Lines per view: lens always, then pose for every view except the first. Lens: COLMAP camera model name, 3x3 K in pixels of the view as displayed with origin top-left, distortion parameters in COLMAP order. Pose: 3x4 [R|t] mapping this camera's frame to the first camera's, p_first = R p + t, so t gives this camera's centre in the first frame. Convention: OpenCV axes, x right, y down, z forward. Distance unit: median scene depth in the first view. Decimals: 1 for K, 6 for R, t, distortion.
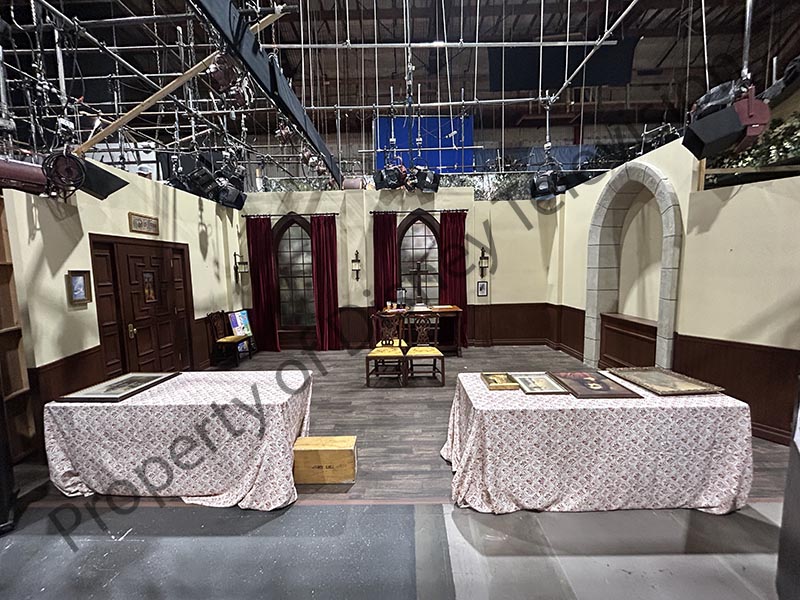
lens RADIAL K [[321.6, 0, 402.5], [0, 321.6, 301.2], [0, 0, 1]] dist [0.015234, 0.000052]
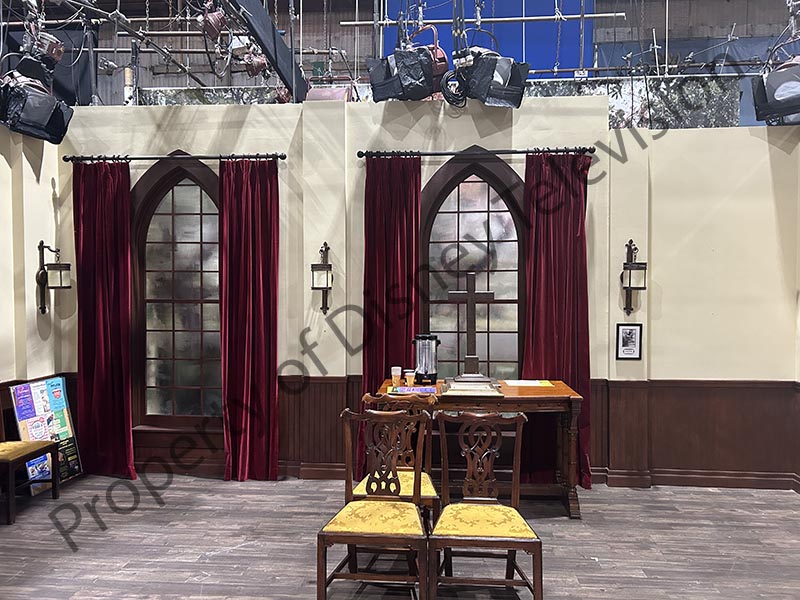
lens RADIAL K [[605.7, 0, 399.2], [0, 605.7, 298.4], [0, 0, 1]] dist [0.040246, 0.001014]
pose [[0.997601, 0.023310, -0.065190, 0.009282], [-0.028395, 0.996533, -0.078198, -0.024922], [0.063142, 0.079862, 0.994804, 0.221099]]
